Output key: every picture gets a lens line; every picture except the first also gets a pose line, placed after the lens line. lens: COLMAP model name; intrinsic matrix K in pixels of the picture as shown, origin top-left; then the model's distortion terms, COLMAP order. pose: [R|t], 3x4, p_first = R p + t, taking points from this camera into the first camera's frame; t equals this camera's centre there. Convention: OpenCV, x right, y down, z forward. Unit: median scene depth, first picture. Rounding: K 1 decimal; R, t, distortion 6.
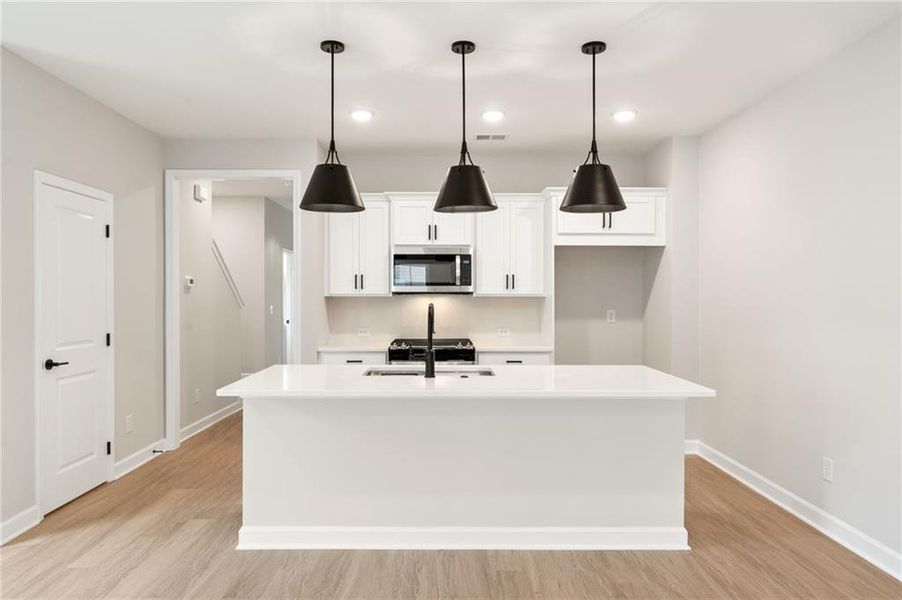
lens RADIAL K [[594.5, 0, 432.7], [0, 594.5, 298.9], [0, 0, 1]] dist [0.017337, 0.002187]
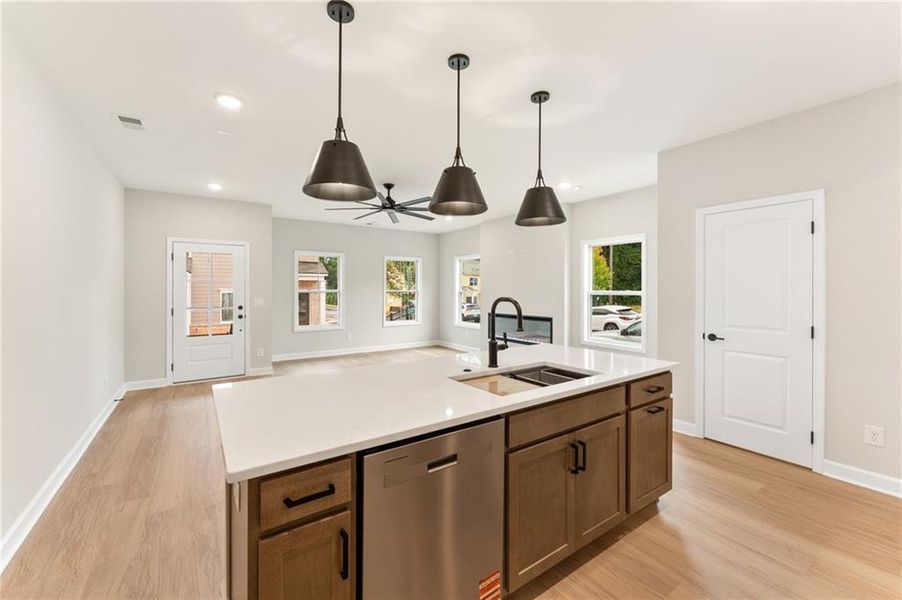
lens RADIAL K [[362.9, 0, 448.7], [0, 362.9, 288.9], [0, 0, 1]] dist [0.000218, -0.000434]
pose [[-0.814908, -0.002297, -0.579586, 0.276973], [-0.003492, 0.999993, 0.000947, -0.004876], [0.579580, 0.002796, -0.814910, 0.951491]]
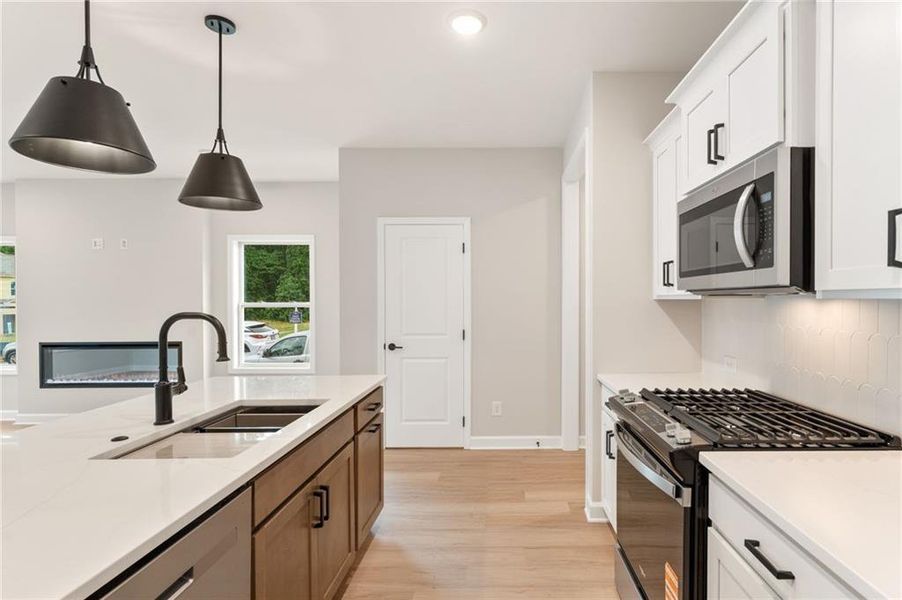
lens RADIAL K [[442.0, 0, 500.8], [0, 442.0, 303.0], [0, 0, 1]] dist [-0.003047, -0.000432]
pose [[0.023268, 0.006546, -0.999708, 0.316744], [0.000957, 0.999978, 0.006570, -0.003757], [0.999729, -0.001110, 0.023261, 0.876742]]
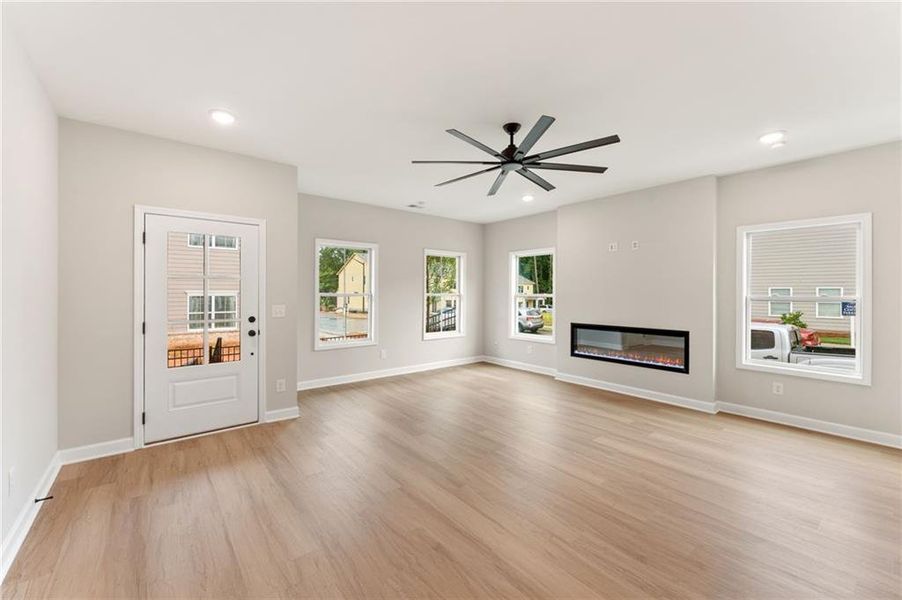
lens RADIAL K [[362.9, 0, 446.6], [0, 362.9, 291.9], [0, 0, 1]] dist [0.000218, -0.000434]
pose [[-0.767011, -0.005741, -0.641608, 0.318857], [-0.007637, 0.999971, 0.000182, -0.002247], [0.641589, 0.005039, -0.767032, 0.497712]]
